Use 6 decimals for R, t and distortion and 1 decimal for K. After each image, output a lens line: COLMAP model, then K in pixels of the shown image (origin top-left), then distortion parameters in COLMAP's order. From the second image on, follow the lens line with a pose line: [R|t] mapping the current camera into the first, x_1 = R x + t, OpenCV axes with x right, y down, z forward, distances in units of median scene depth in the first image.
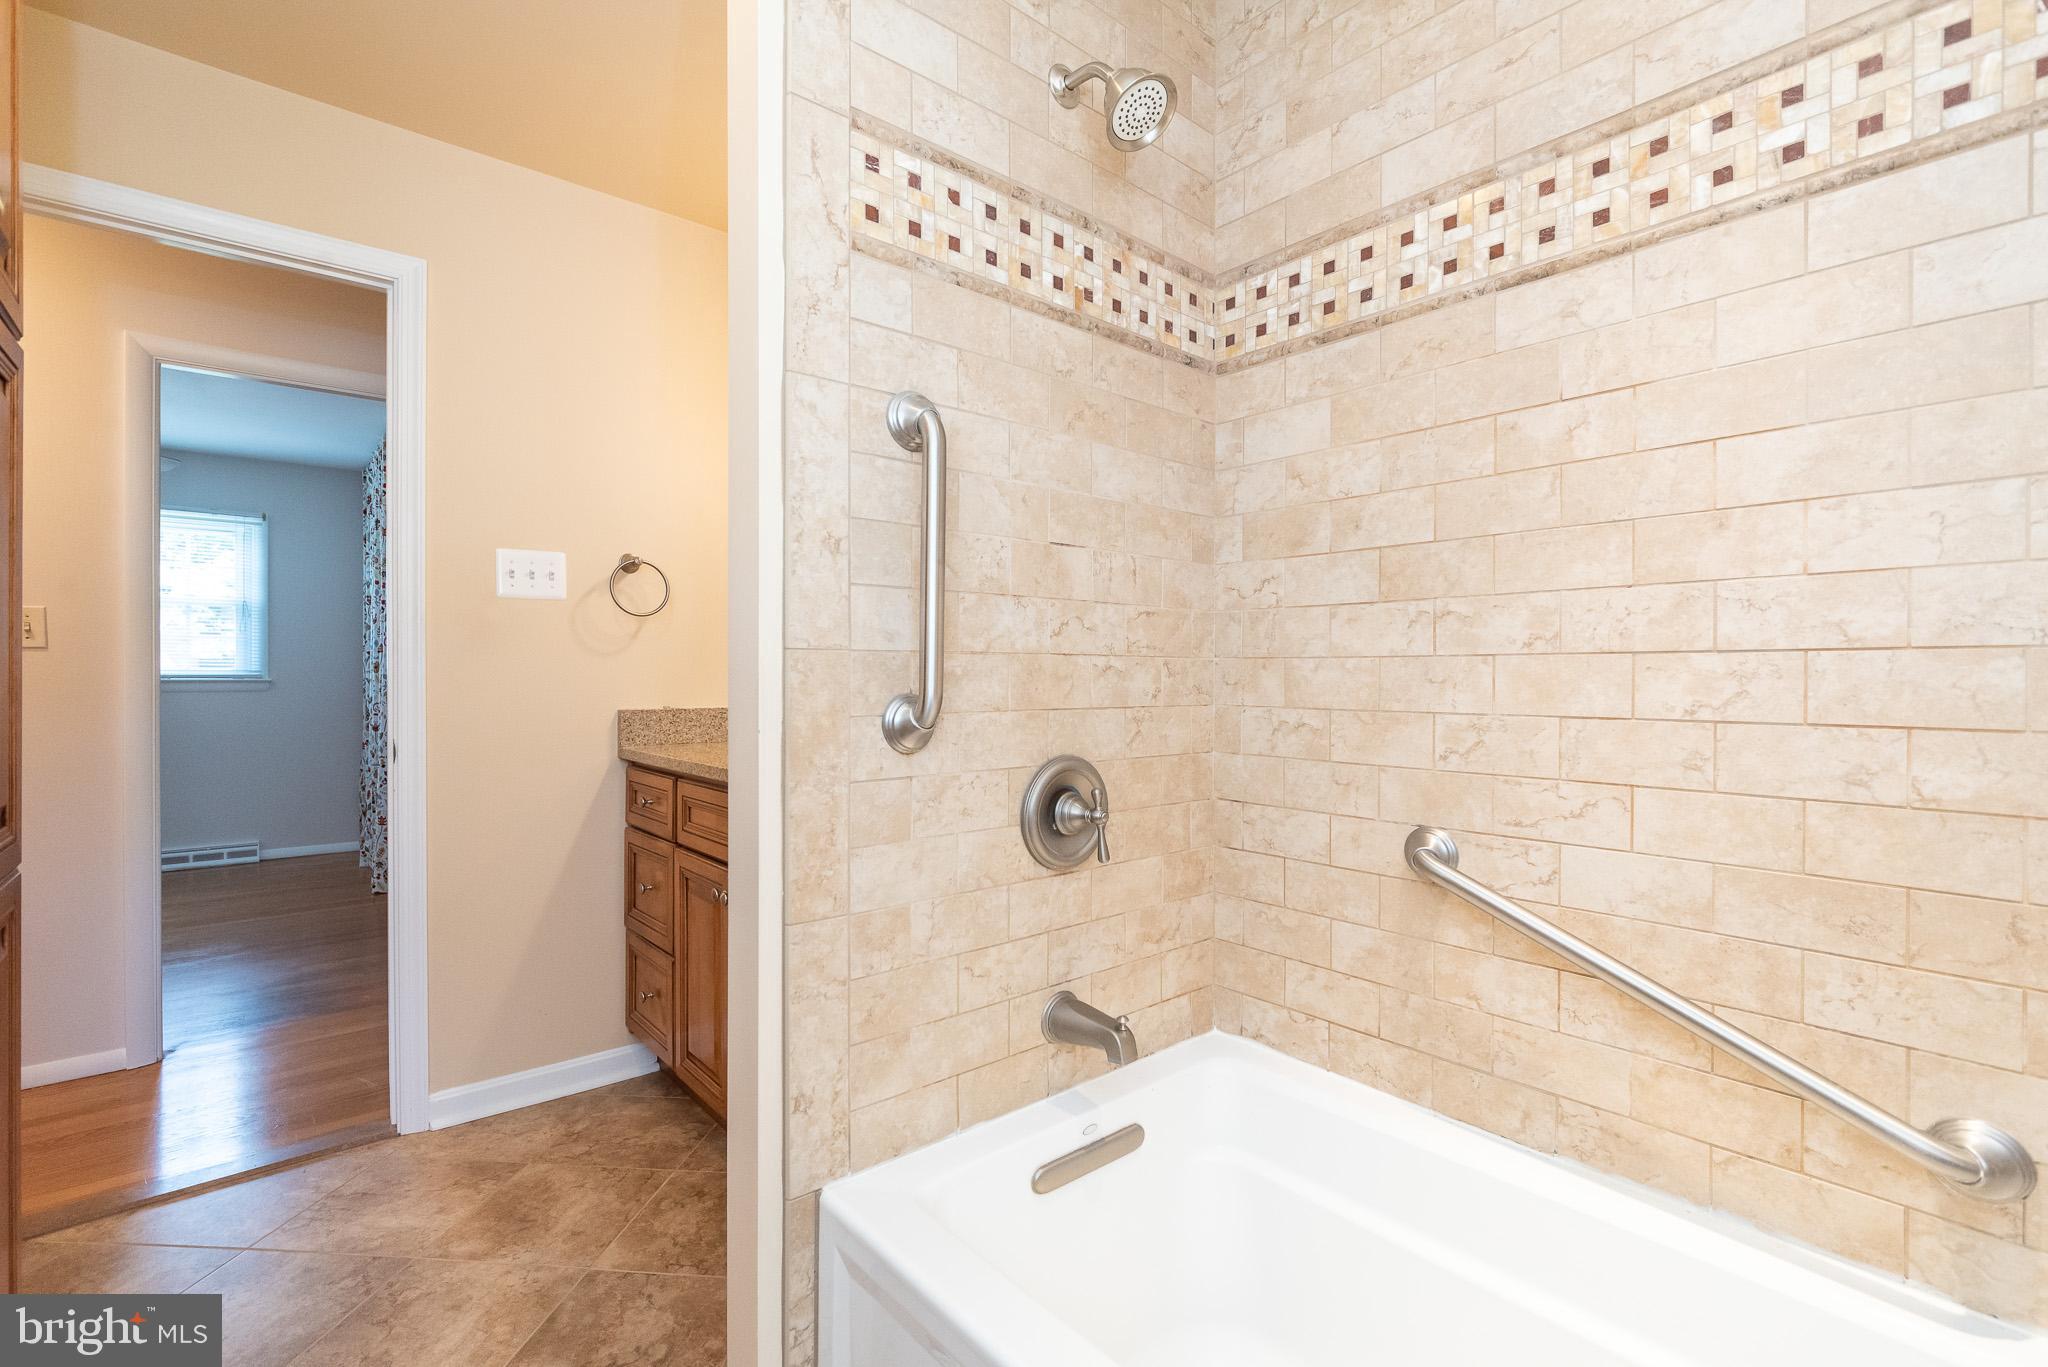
lens RADIAL K [[916.1, 0, 1026.1], [0, 916.1, 683.6], [0, 0, 1]] dist [-0.007704, -0.001710]
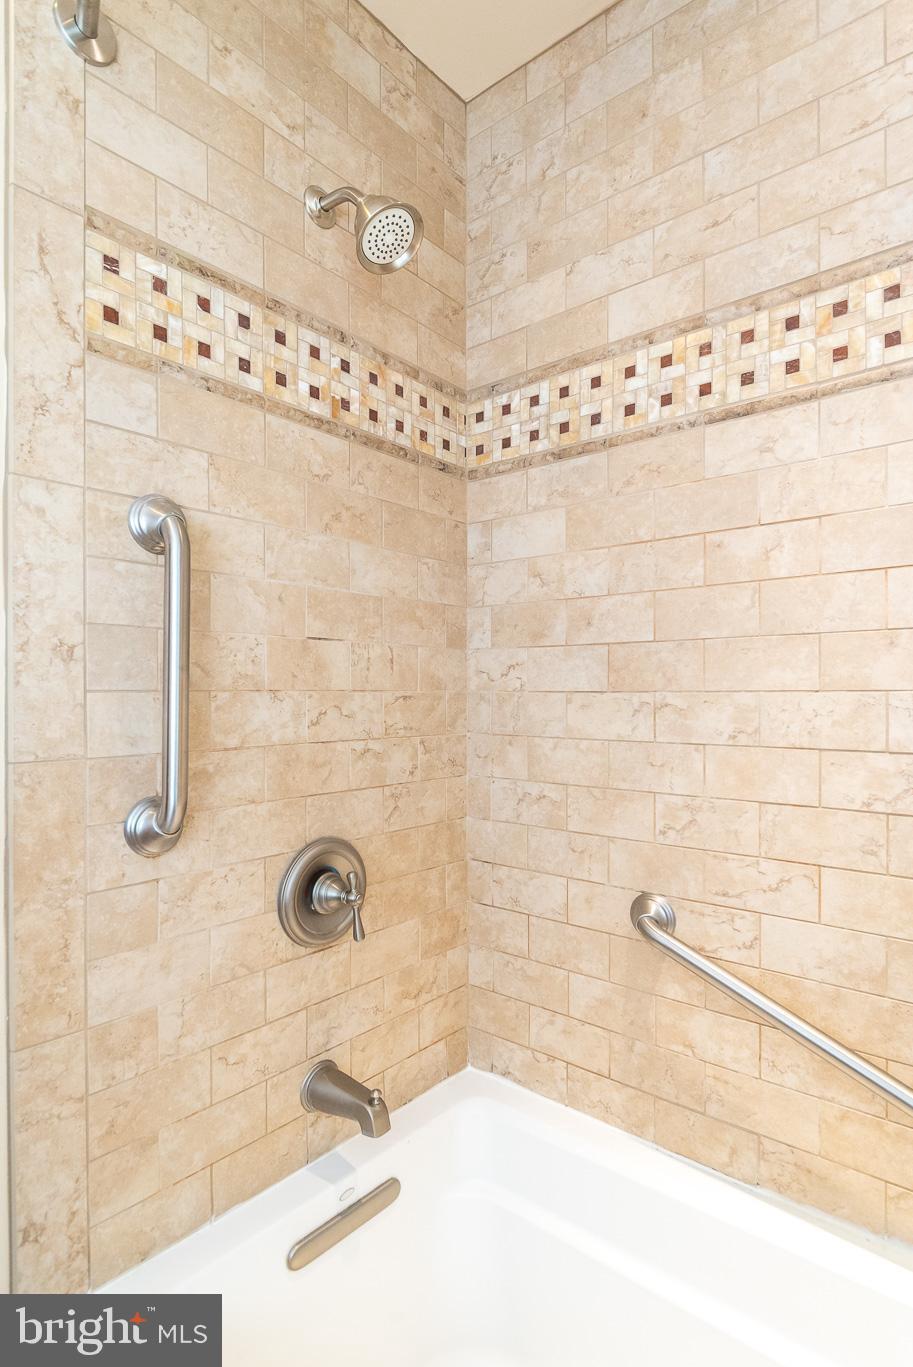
lens RADIAL K [[732.8, 0, 458.1], [0, 732.8, 685.0], [0, 0, 1]] dist [-0.003047, -0.006372]
pose [[0.987918, -0.000202, 0.154979, 0.072091], [0.001921, 0.999938, -0.010942, -0.097454], [-0.154967, 0.011108, 0.987857, 0.154777]]
